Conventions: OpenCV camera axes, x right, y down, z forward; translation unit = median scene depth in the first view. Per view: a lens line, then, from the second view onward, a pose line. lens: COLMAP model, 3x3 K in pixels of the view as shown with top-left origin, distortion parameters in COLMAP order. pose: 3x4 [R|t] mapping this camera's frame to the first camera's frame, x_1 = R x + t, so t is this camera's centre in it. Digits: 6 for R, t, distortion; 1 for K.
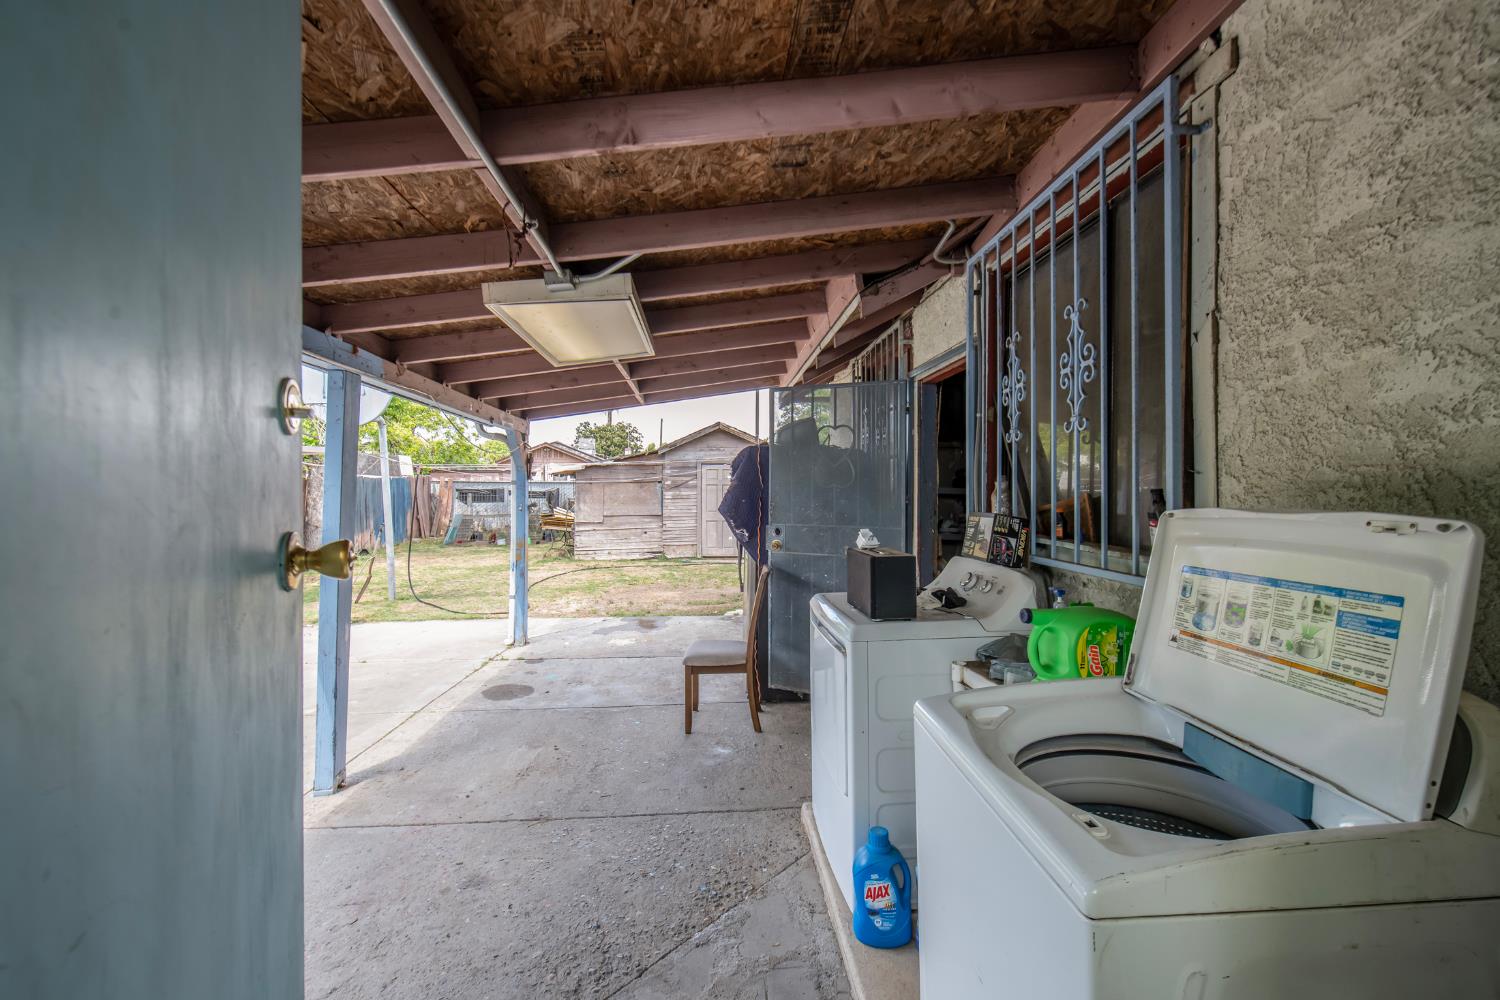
lens RADIAL K [[621.4, 0, 750.0], [0, 621.4, 500.0], [0, 0, 1]] dist [-0.000392, -0.000048]
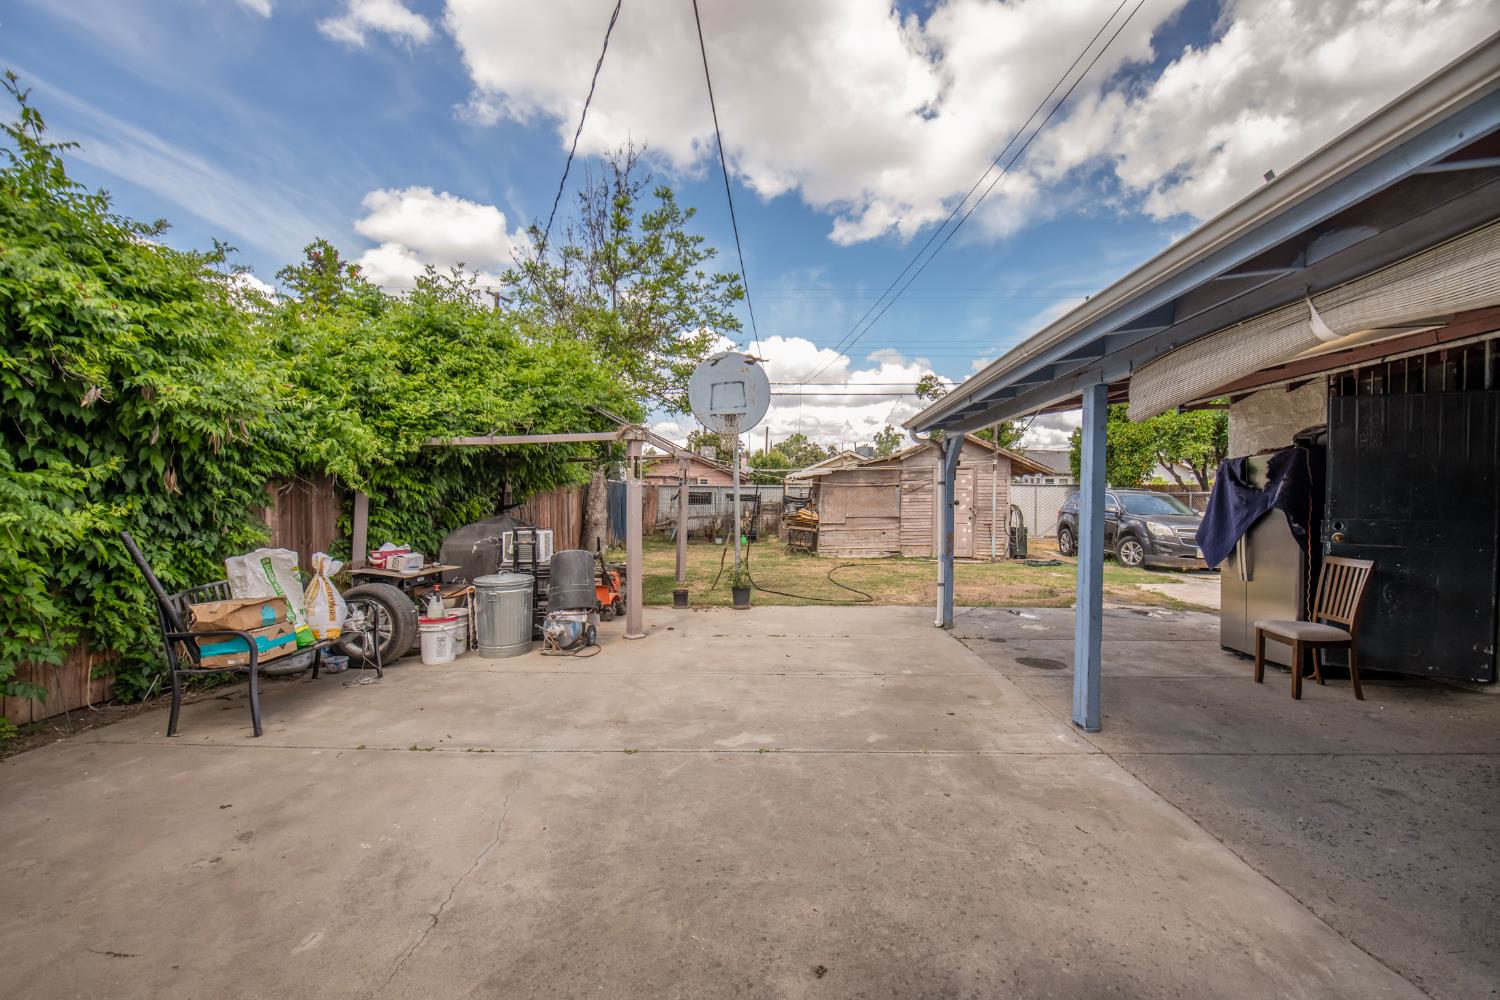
lens RADIAL K [[608.9, 0, 750.0], [0, 608.9, 500.0], [0, 0, 1]] dist [-0.000767, -0.000137]
pose [[0.995429, 0.007363, -0.095218, -0.300300], [-0.008374, 0.999913, -0.010215, 0.007966], [0.095135, 0.010966, 0.995404, -0.065895]]
